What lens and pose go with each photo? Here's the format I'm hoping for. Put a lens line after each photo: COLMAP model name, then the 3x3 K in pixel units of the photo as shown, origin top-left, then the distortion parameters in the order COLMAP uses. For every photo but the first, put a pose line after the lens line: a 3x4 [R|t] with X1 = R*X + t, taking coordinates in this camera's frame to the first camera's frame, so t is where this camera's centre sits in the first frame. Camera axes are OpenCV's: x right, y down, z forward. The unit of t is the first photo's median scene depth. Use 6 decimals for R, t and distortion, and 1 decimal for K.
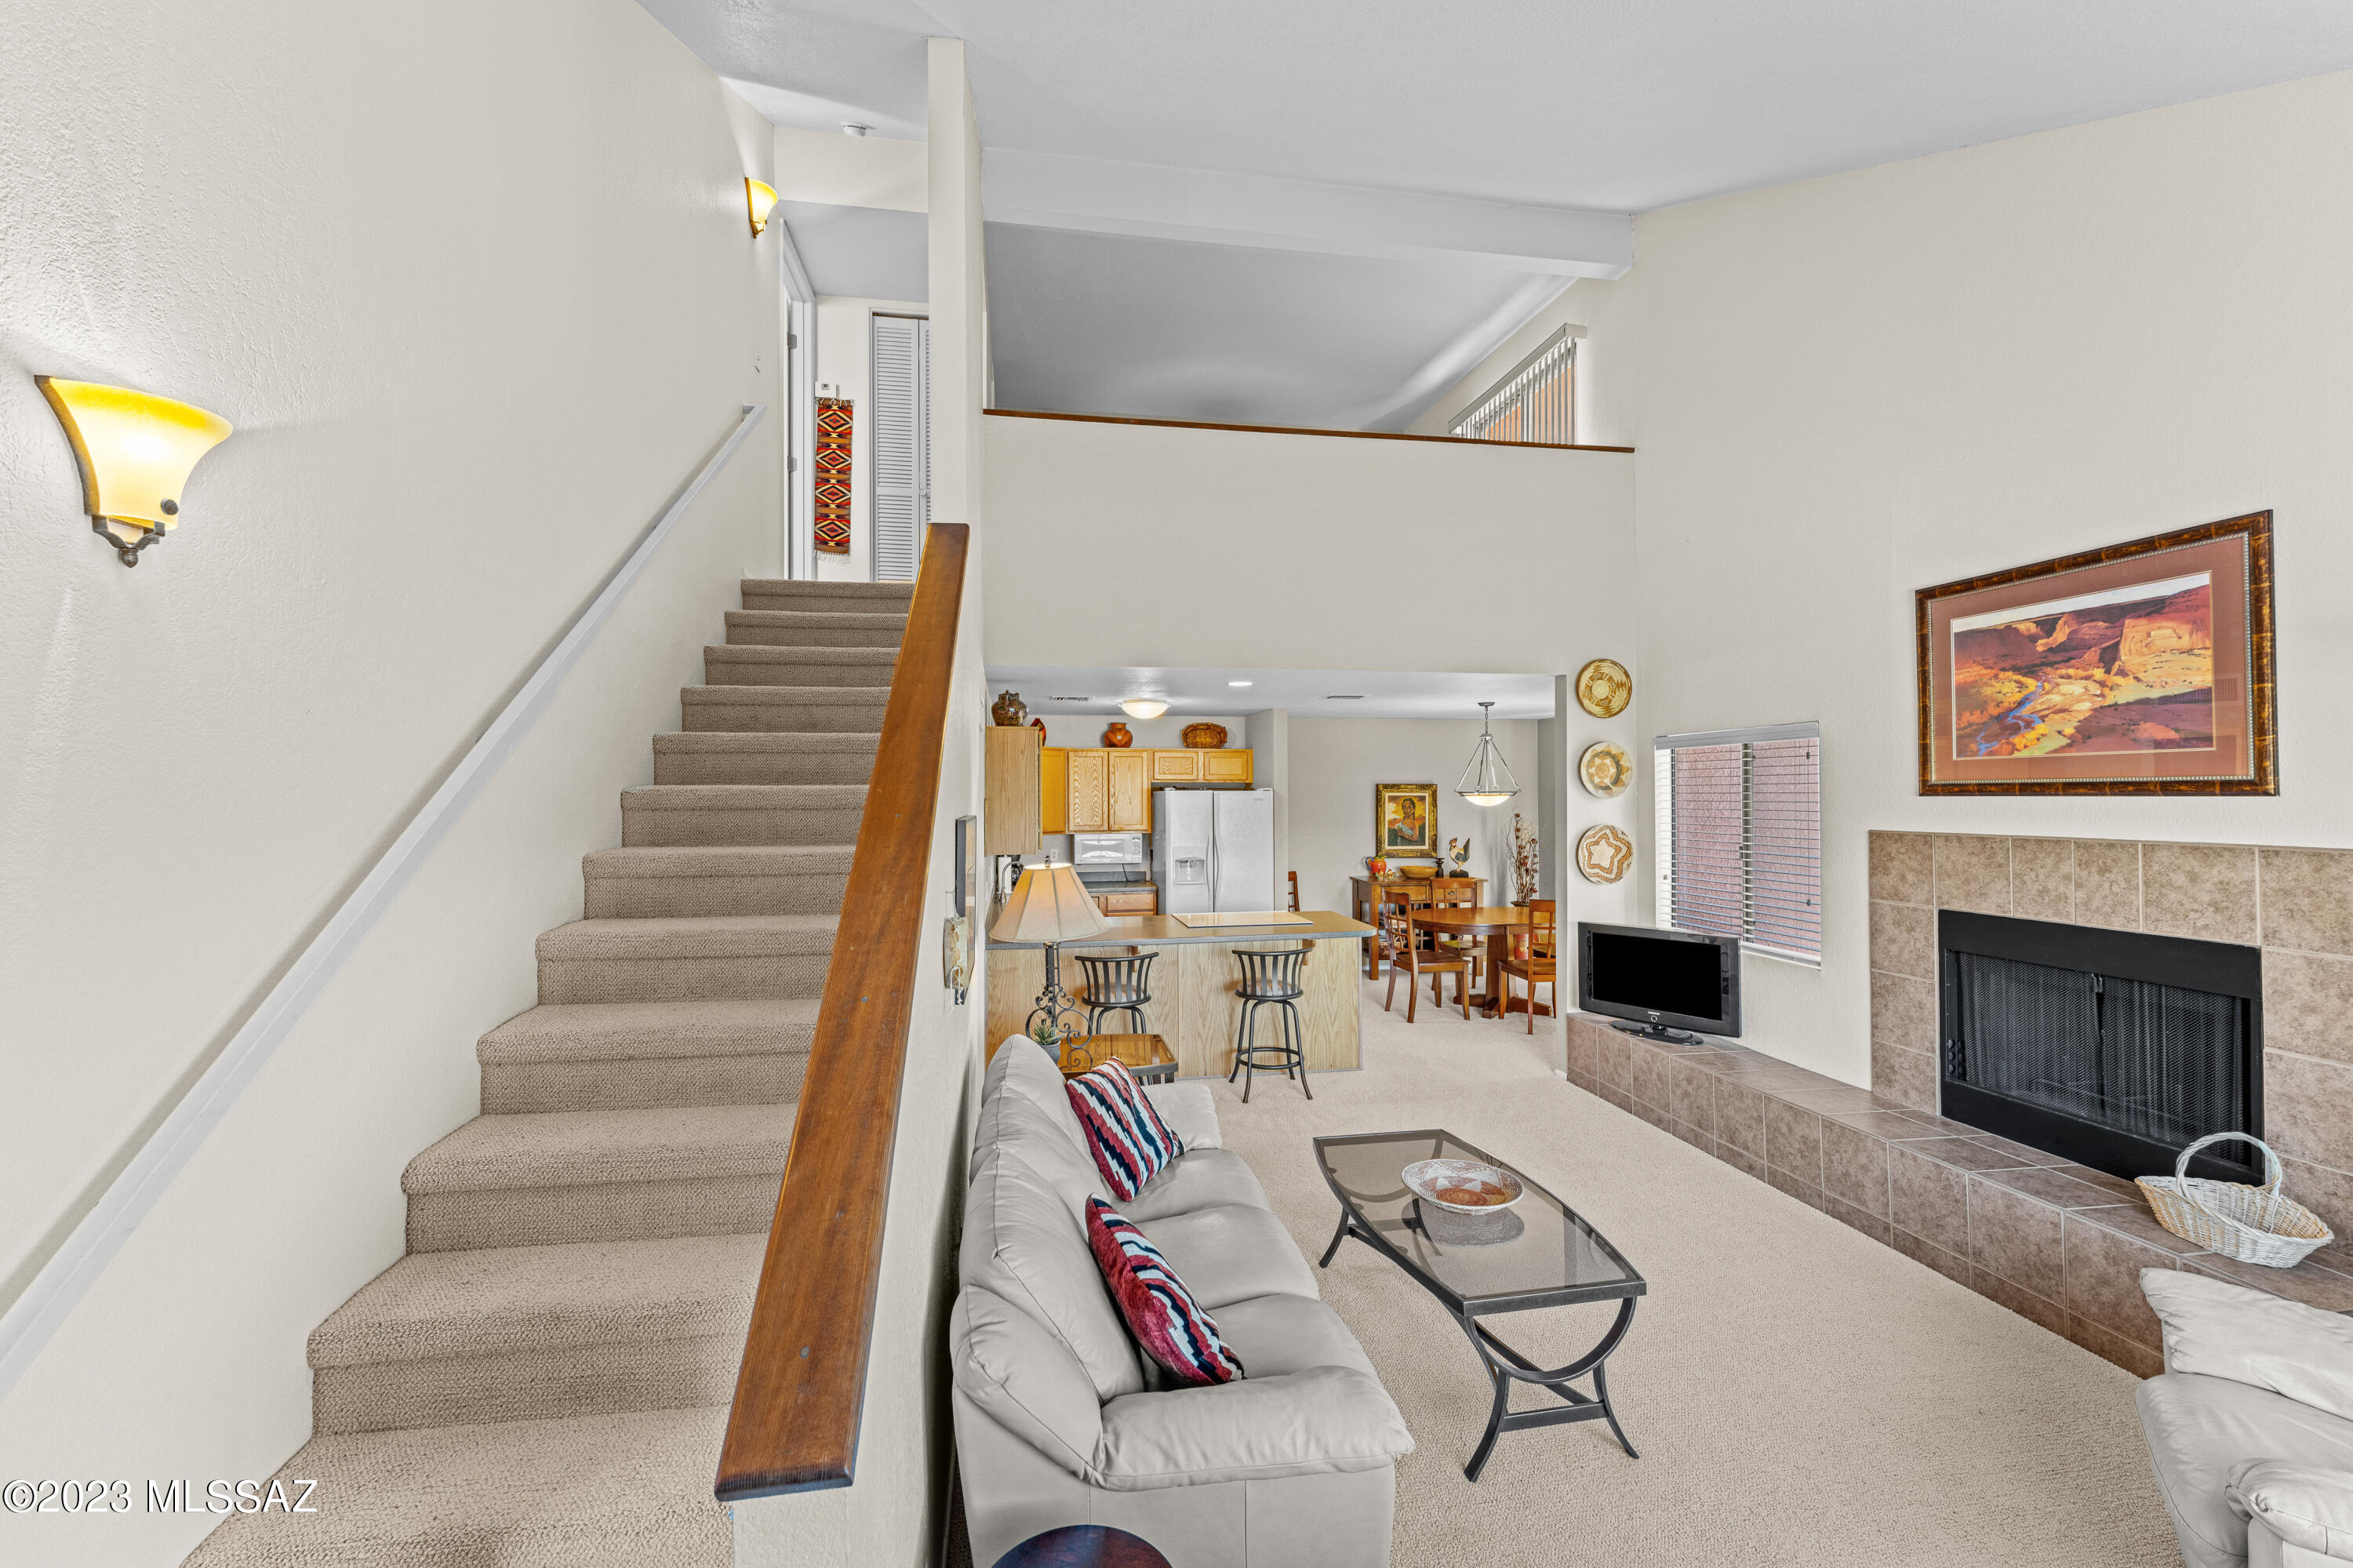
lens RADIAL K [[953.7, 0, 1178.0], [0, 953.7, 787.1], [0, 0, 1]] dist [-0.001032, 0.001295]
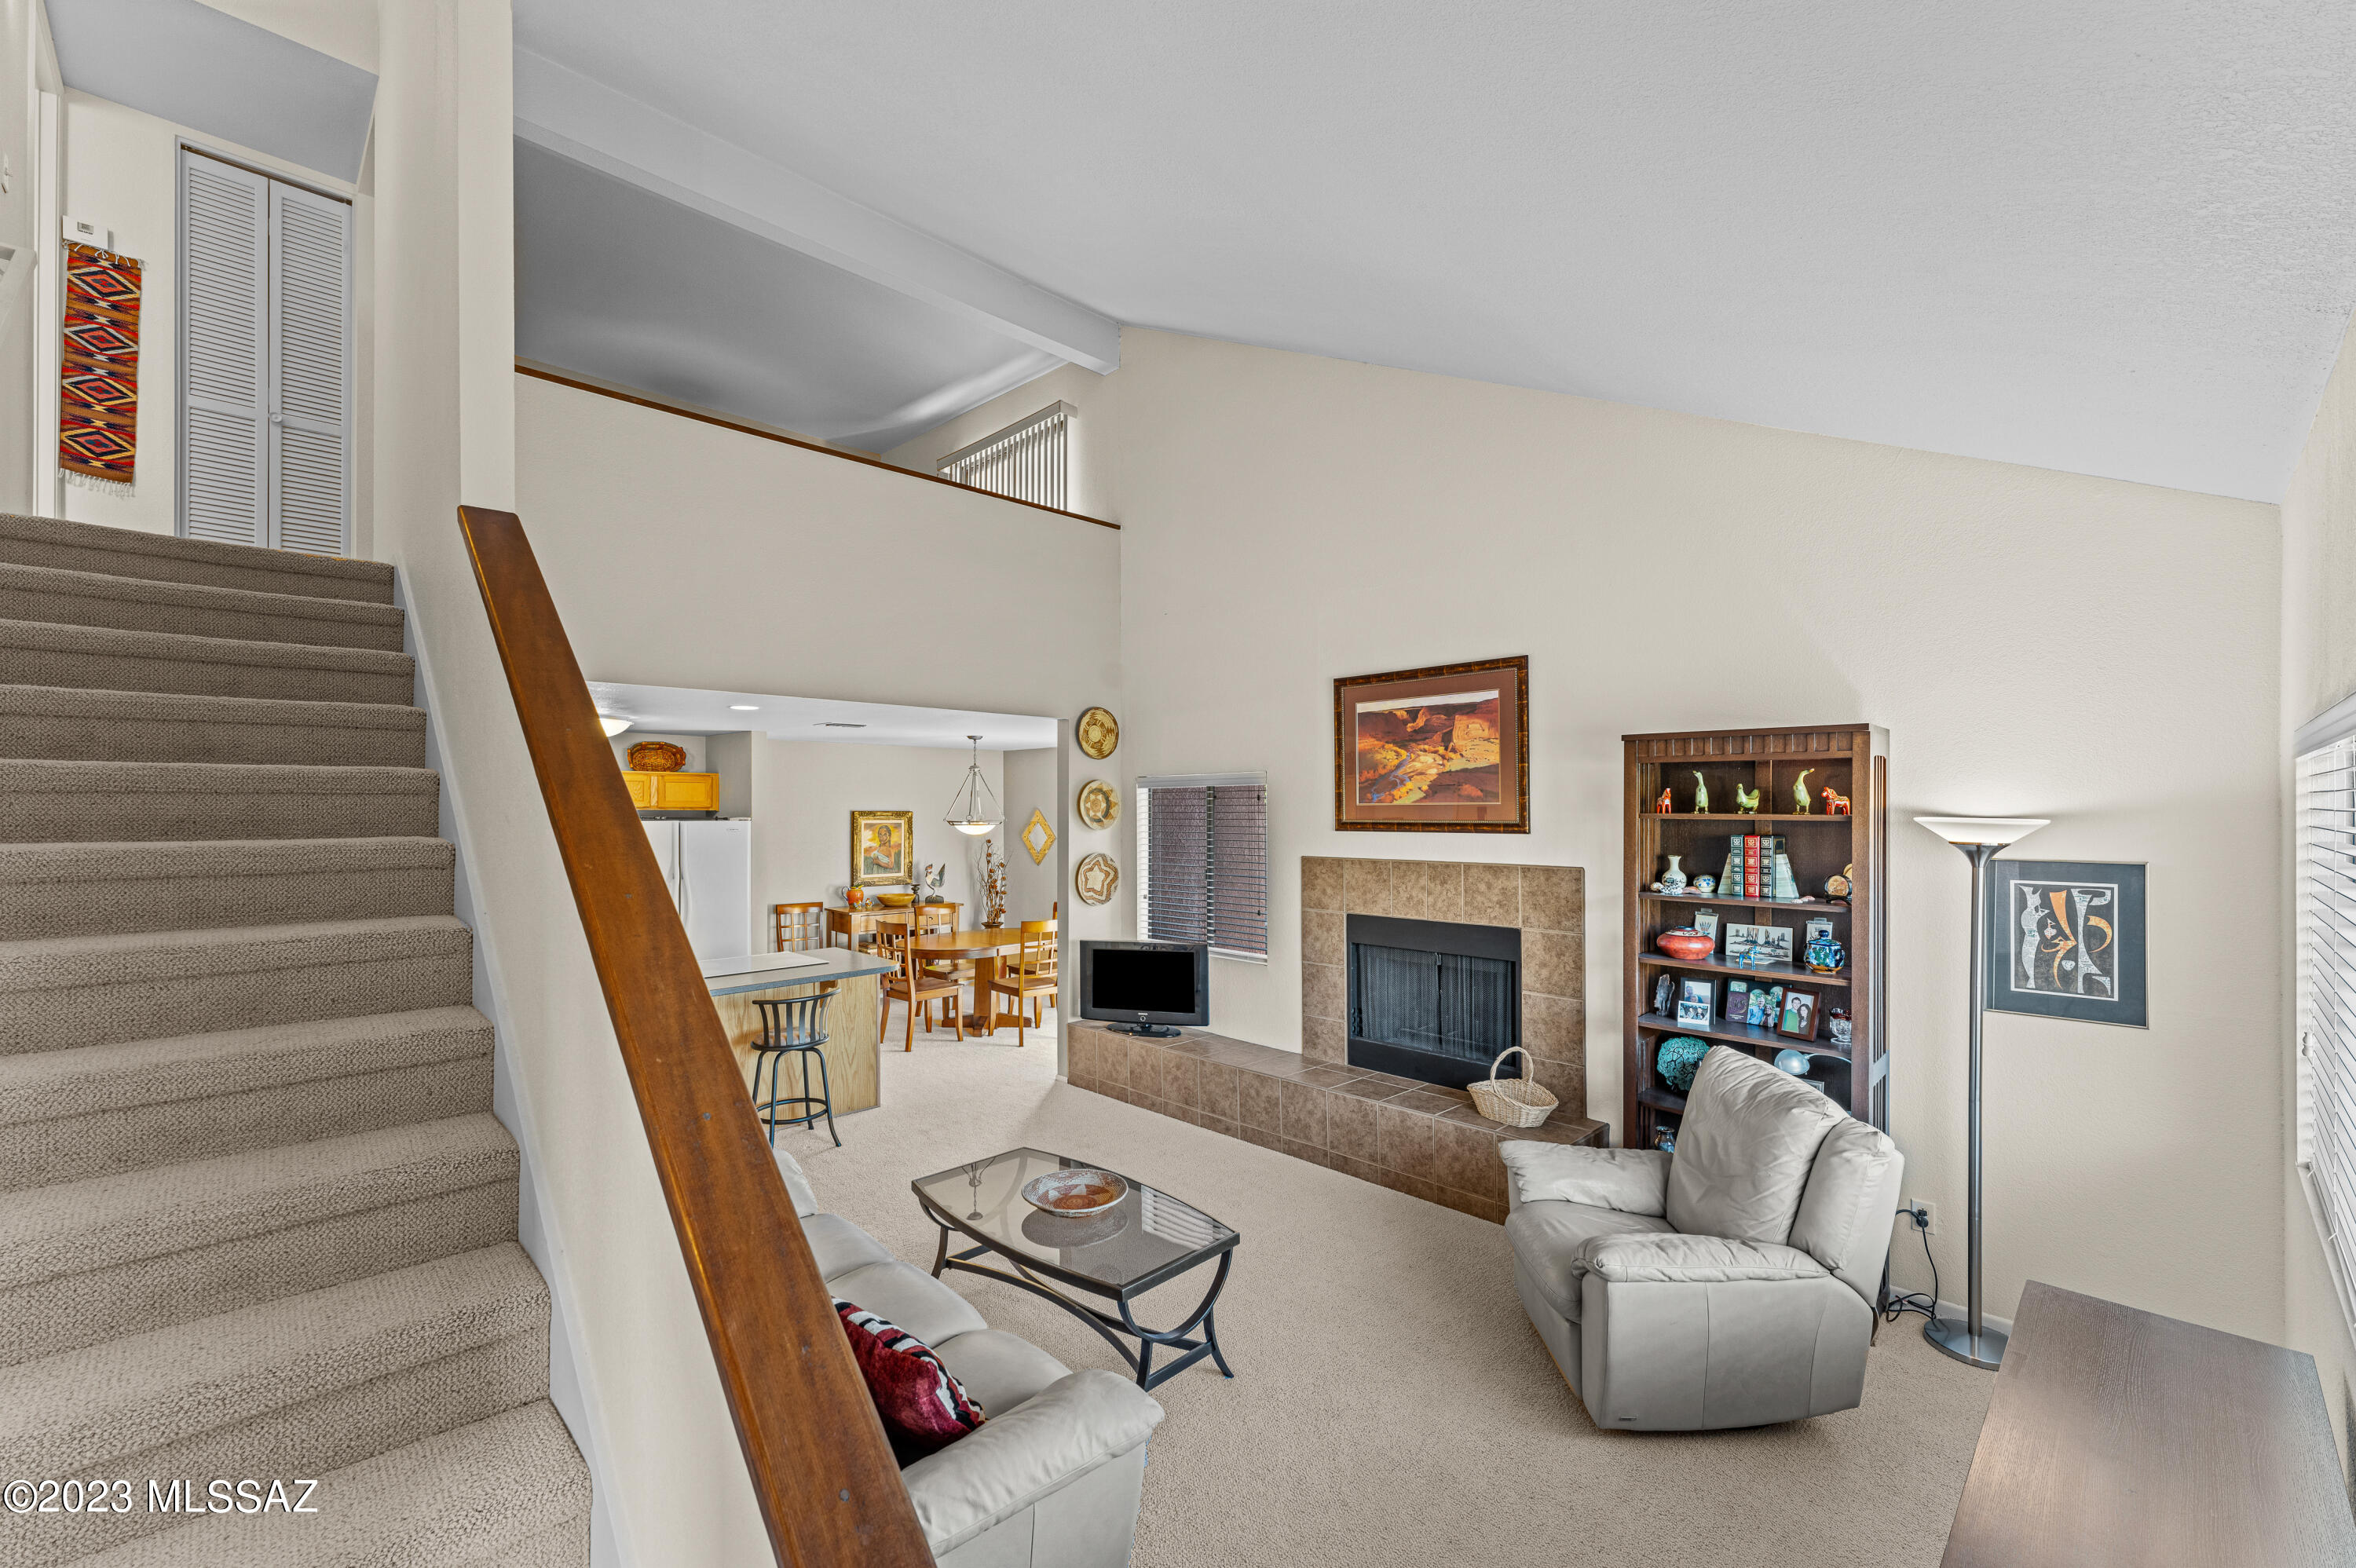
lens RADIAL K [[960.0, 0, 1178.2], [0, 960.0, 803.2], [0, 0, 1]] dist [0.002189, -0.000327]
pose [[0.820902, 0.004983, 0.571047, -0.166663], [-0.004563, 0.999987, -0.002167, -0.023419], [-0.571051, -0.000827, 0.820914, 0.007075]]
